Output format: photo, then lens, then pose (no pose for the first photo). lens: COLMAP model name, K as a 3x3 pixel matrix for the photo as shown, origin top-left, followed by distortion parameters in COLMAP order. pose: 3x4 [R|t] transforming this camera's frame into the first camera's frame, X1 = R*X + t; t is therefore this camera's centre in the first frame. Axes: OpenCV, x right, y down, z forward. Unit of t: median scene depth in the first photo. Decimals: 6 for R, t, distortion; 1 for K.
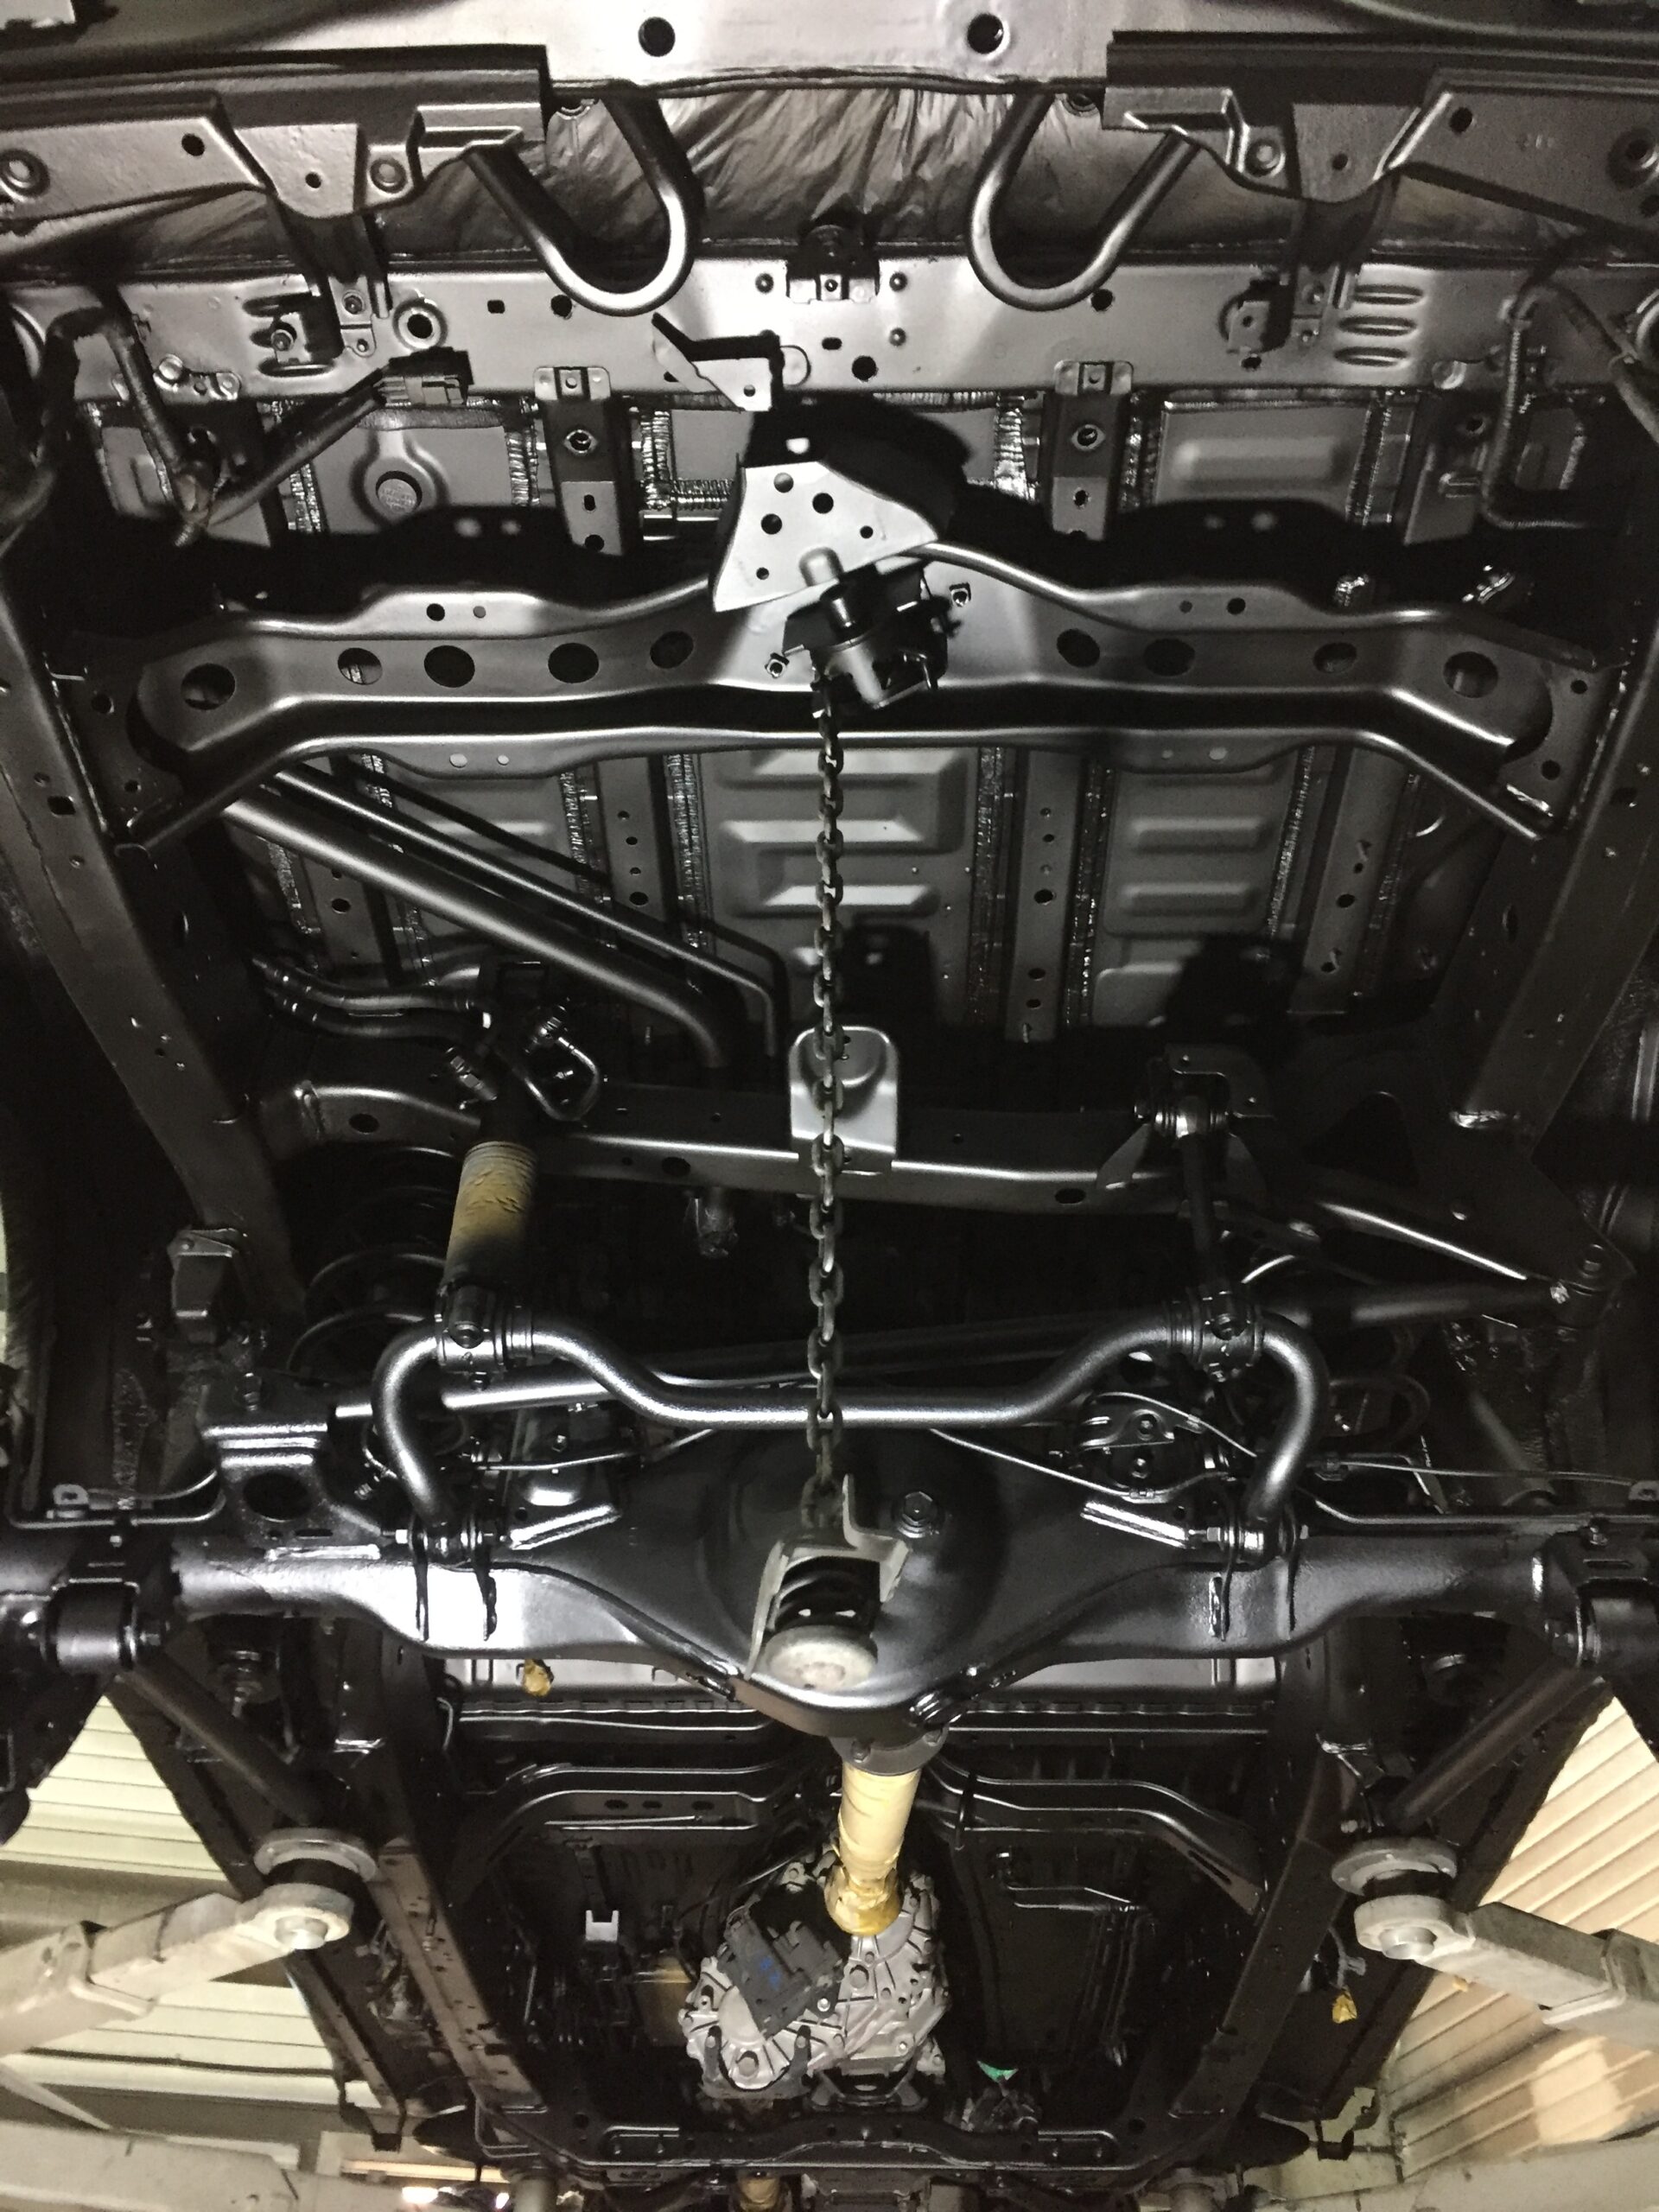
lens RADIAL K [[1918.9, 0, 818.6], [0, 1918.9, 1101.2], [0, 0, 1]] dist [0.069992, -0.095488]
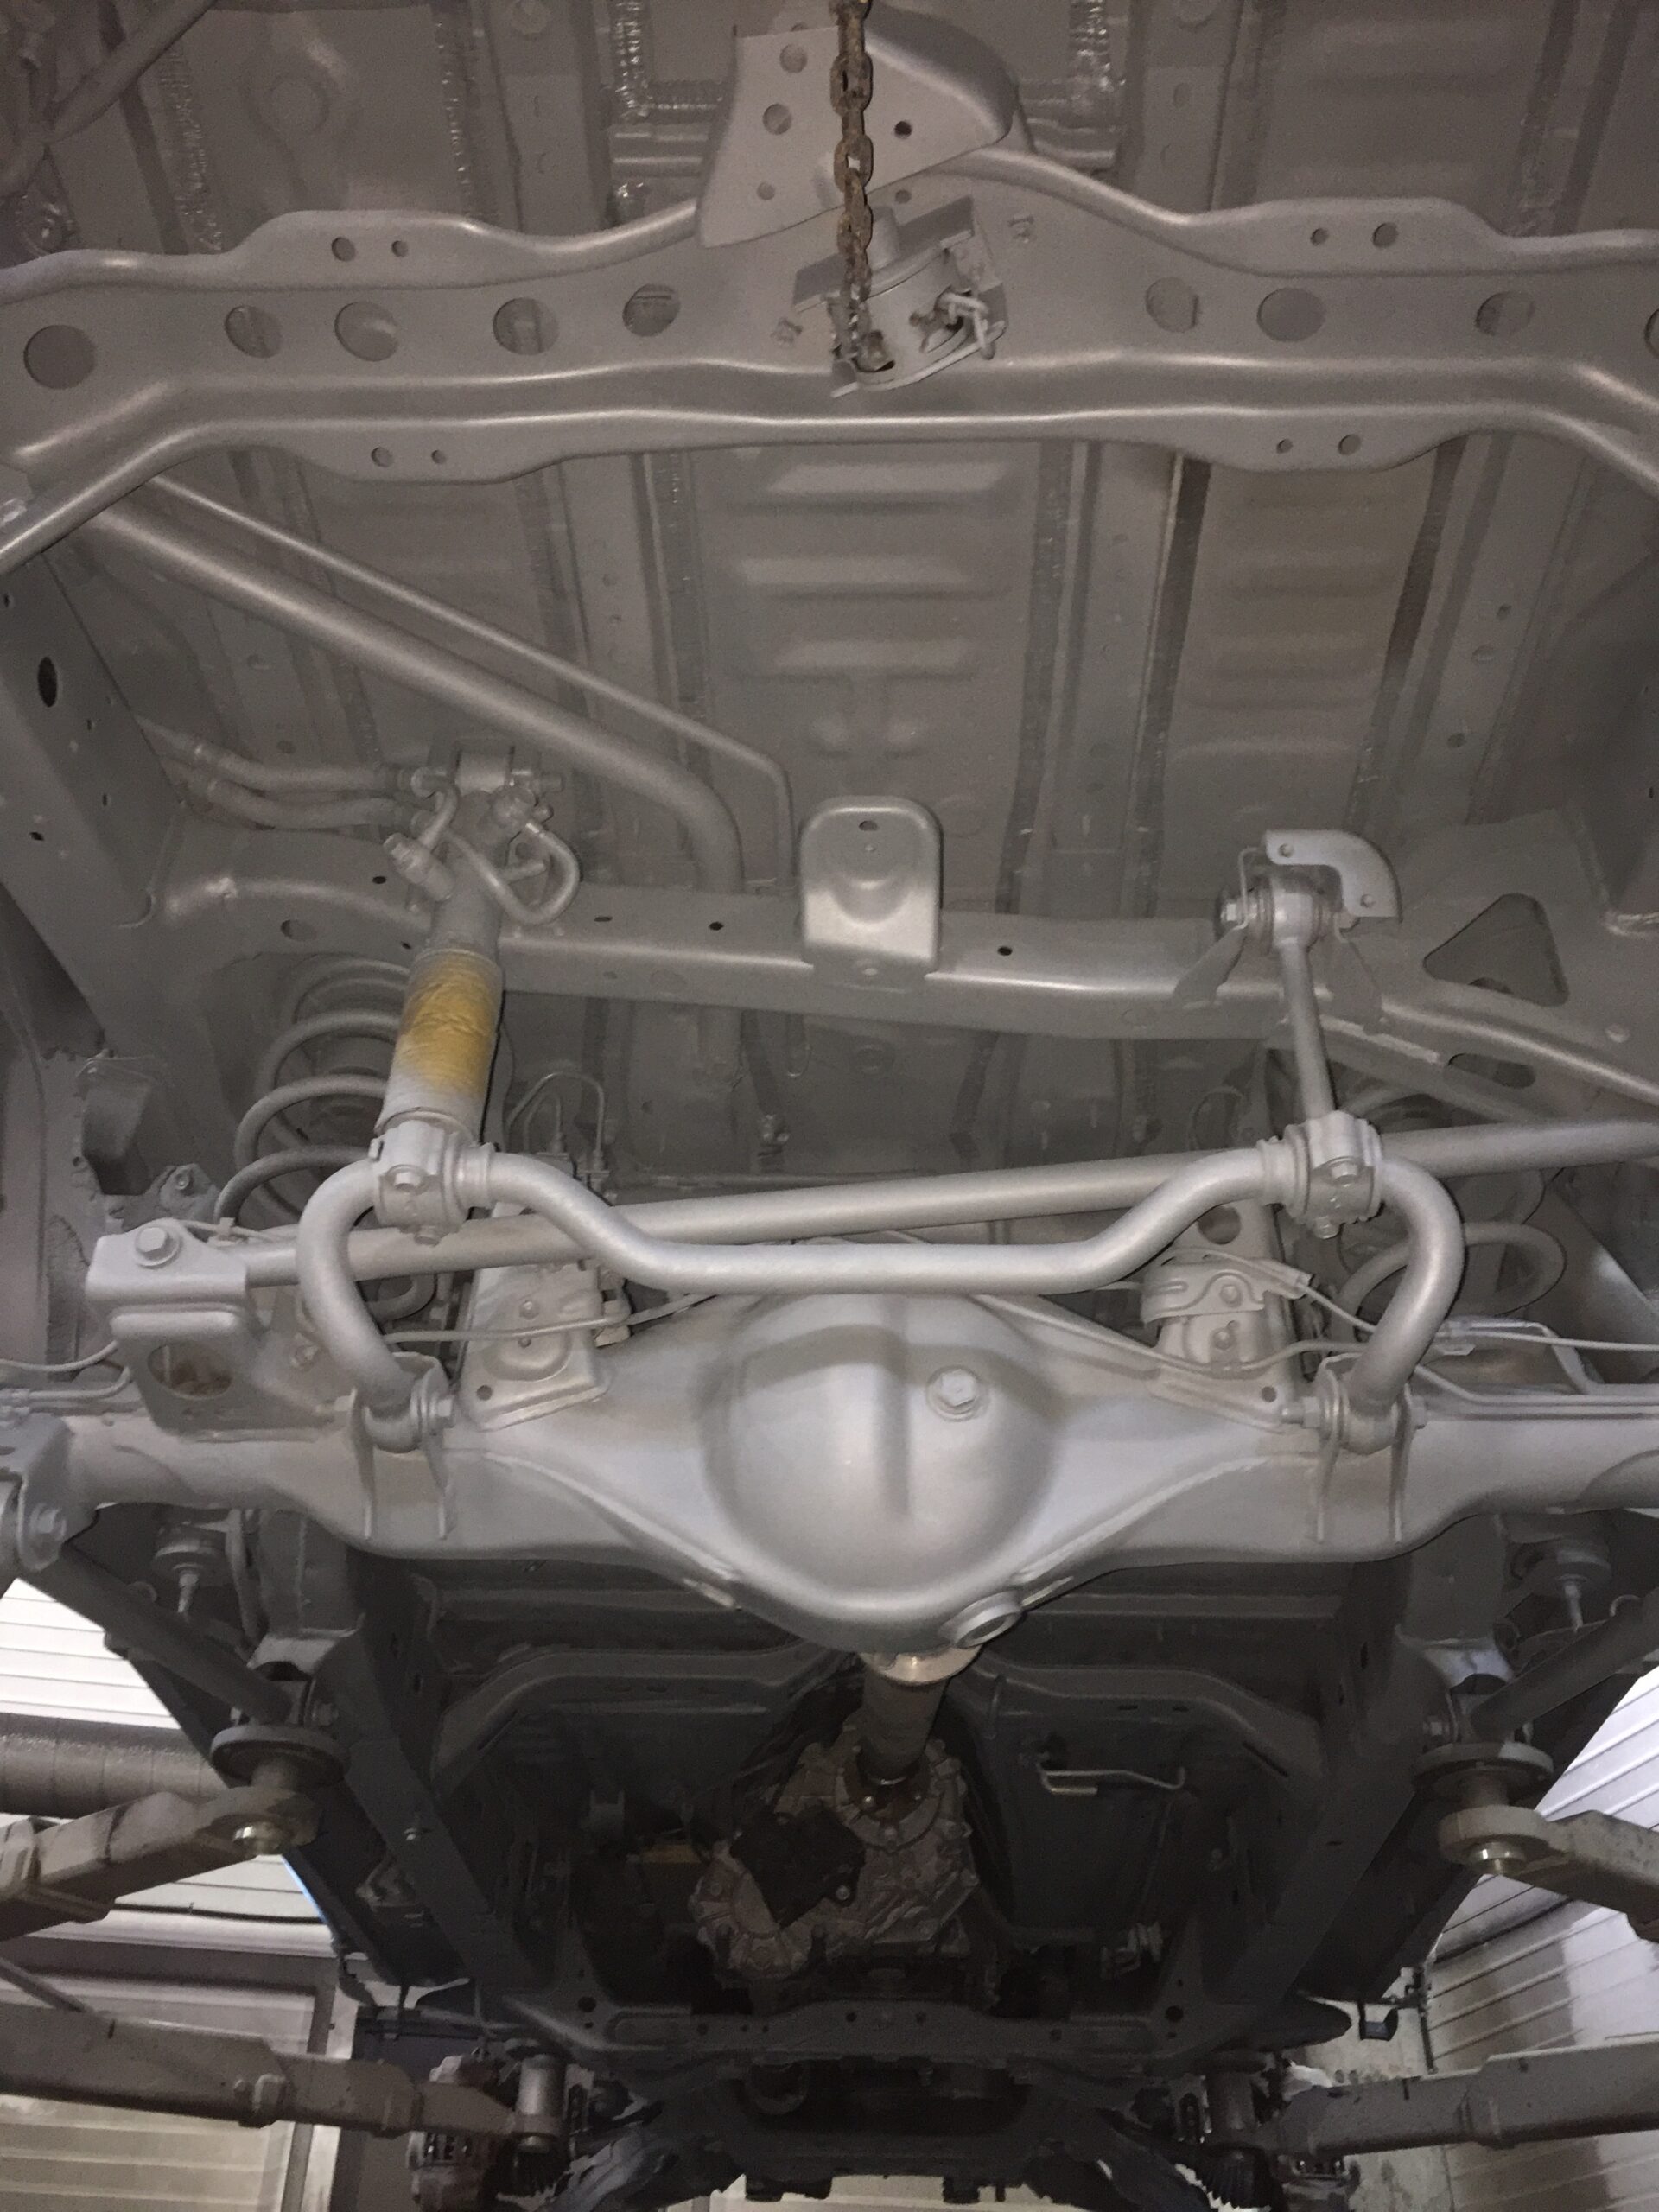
lens RADIAL K [[1918.9, 0, 828.3], [0, 1918.9, 1096.2], [0, 0, 1]] dist [0.069992, -0.095488]
pose [[0.999968, 0.003095, -0.007319, 0.001246], [-0.002541, 0.997218, 0.074503, 0.012897], [0.007529, -0.074482, 0.997194, 0.097632]]
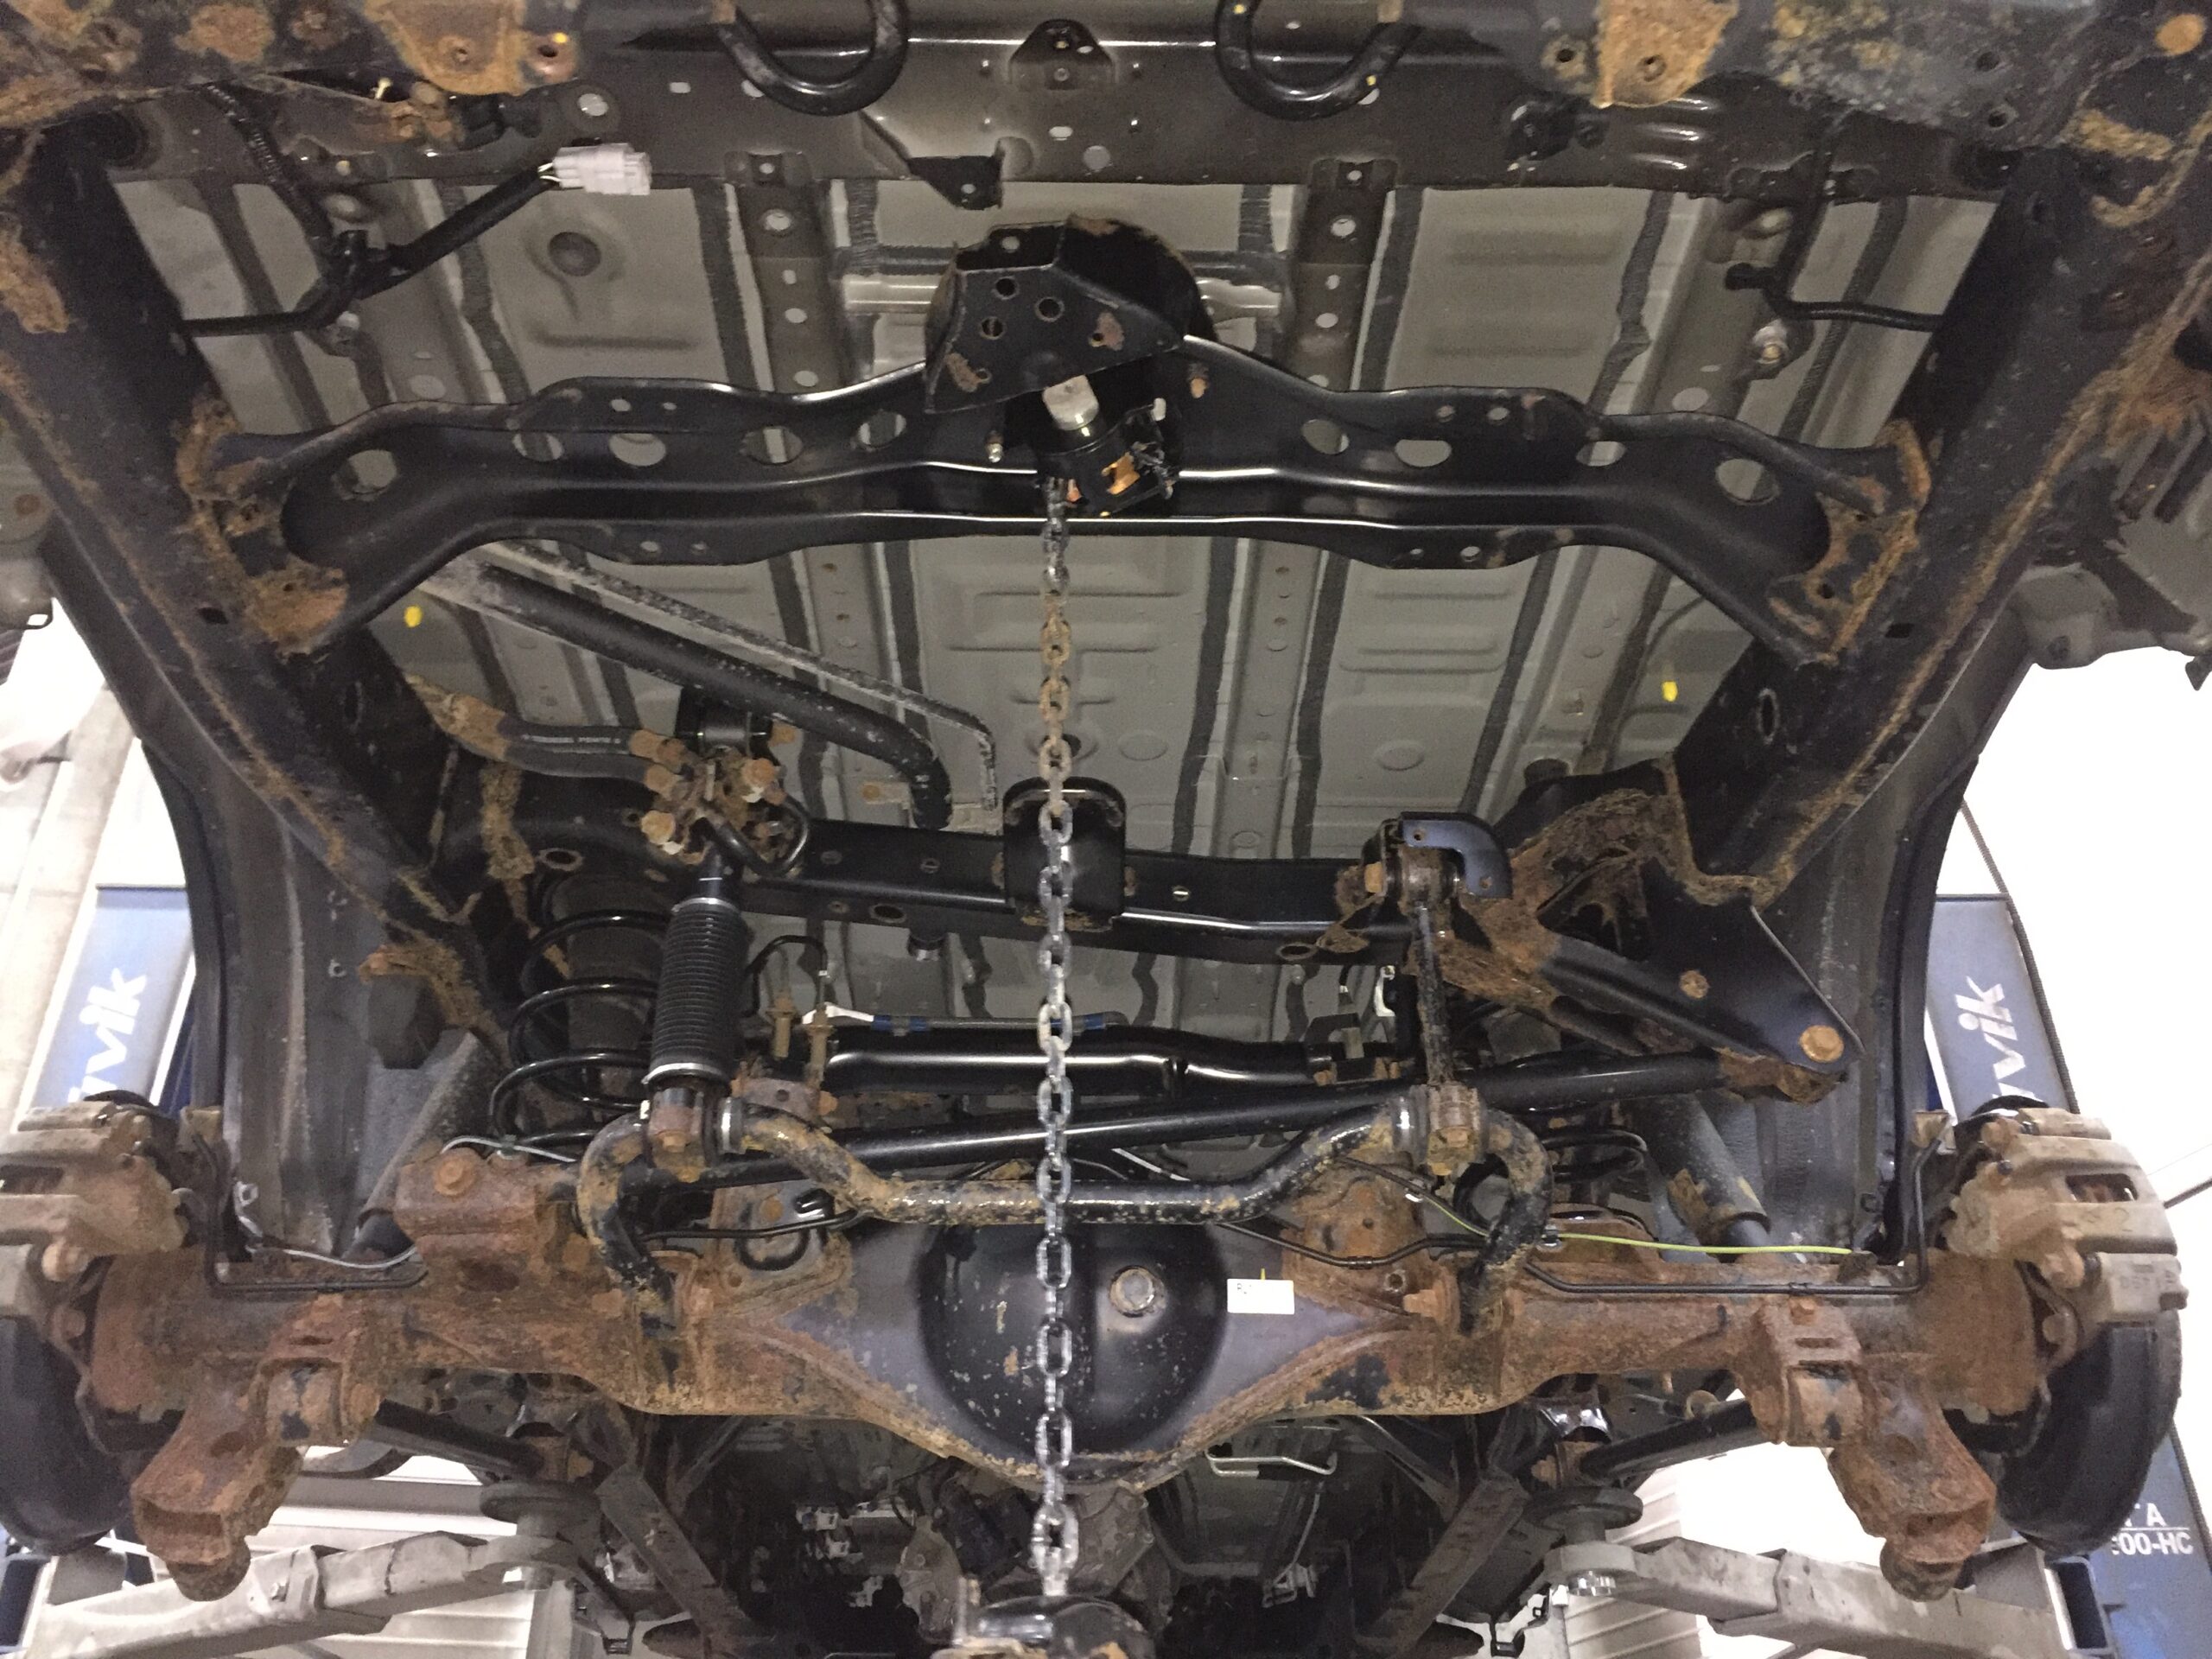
lens RADIAL K [[1918.9, 0, 1092.9], [0, 1918.9, 842.5], [0, 0, 1]] dist [0.069992, -0.095488]
pose [[0.999367, 0.004215, 0.035318, -0.003714], [-0.010164, 0.985394, 0.169987, -0.099297], [-0.034086, -0.170239, 0.984813, 0.033020]]
